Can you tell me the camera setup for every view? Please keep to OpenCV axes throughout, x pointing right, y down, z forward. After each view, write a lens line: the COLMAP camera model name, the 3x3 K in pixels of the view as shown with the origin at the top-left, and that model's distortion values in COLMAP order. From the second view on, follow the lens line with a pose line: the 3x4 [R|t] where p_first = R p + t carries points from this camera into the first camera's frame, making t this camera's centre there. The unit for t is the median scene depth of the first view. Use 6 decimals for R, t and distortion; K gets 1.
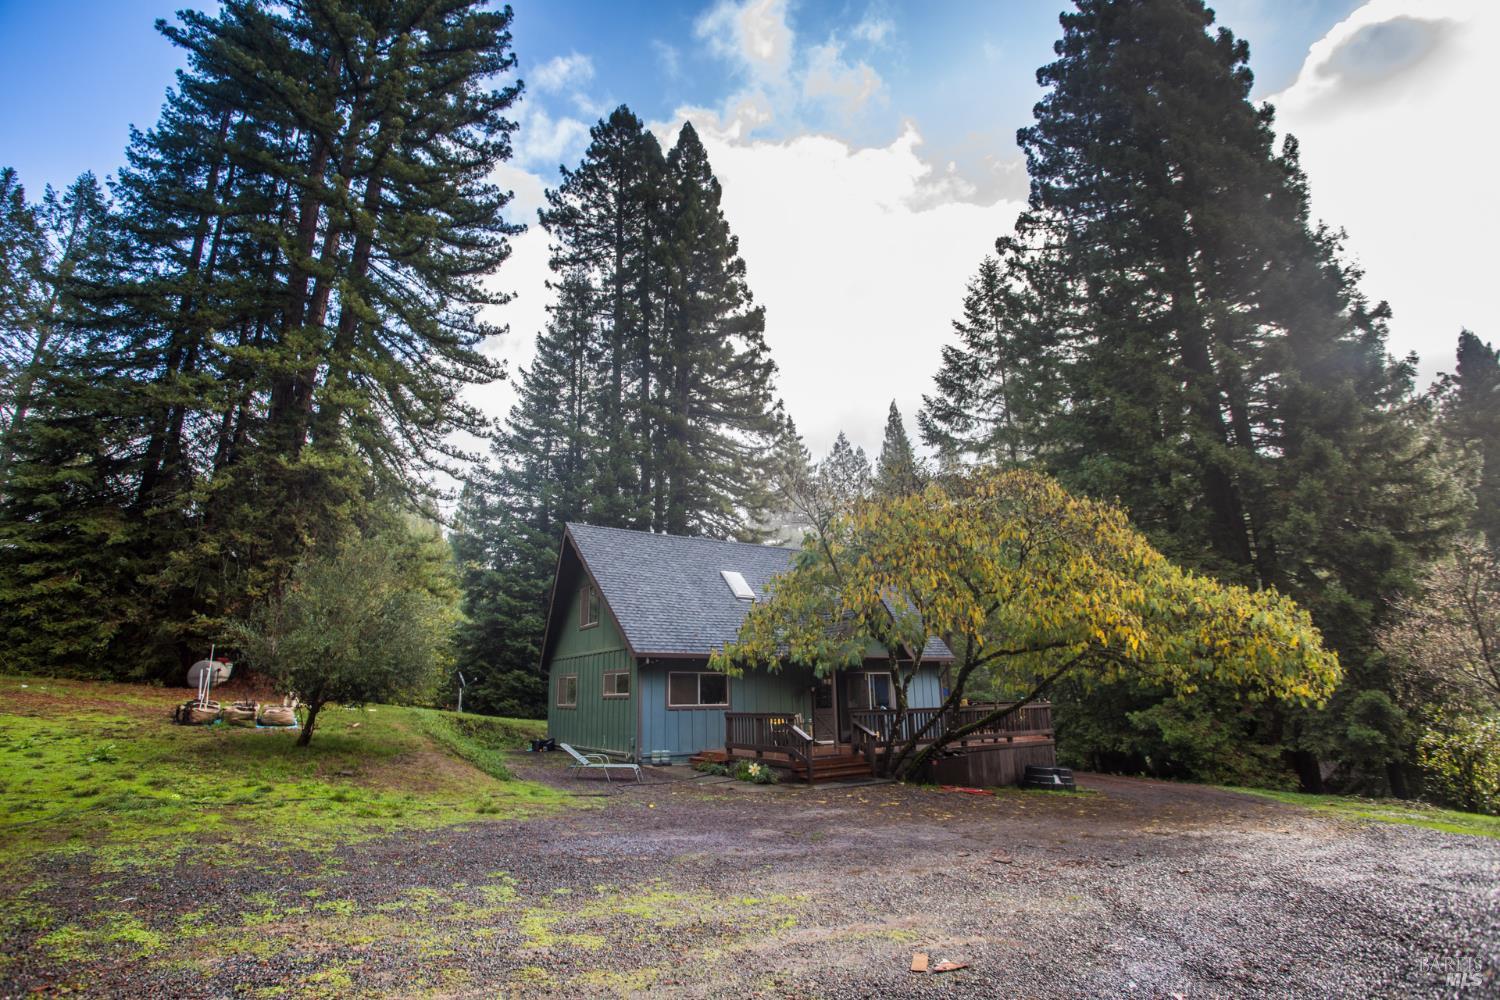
lens RADIAL K [[727.6, 0, 752.2], [0, 727.6, 488.3], [0, 0, 1]] dist [-0.026158, 0.000028]
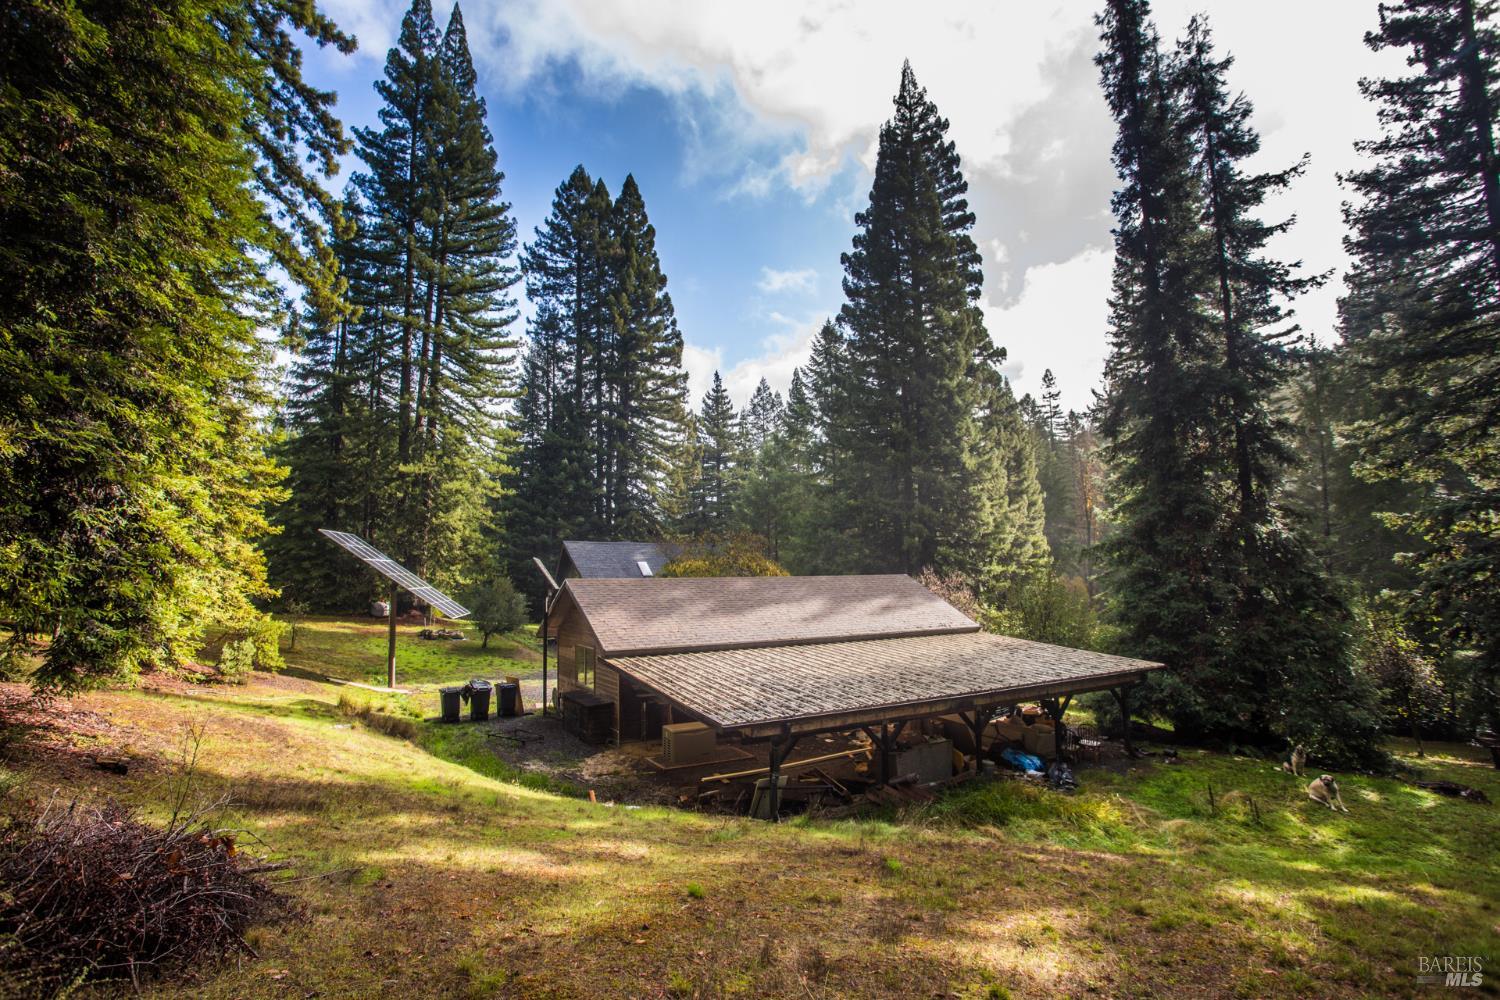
lens RADIAL K [[764.2, 0, 766.7], [0, 764.2, 472.9], [0, 0, 1]] dist [-0.049594, 0.014187]
pose [[0.997374, 0.011908, 0.071431, 0.069517], [-0.022618, 0.988266, 0.151057, -0.195538], [-0.068794, -0.152276, 0.985941, -0.472237]]
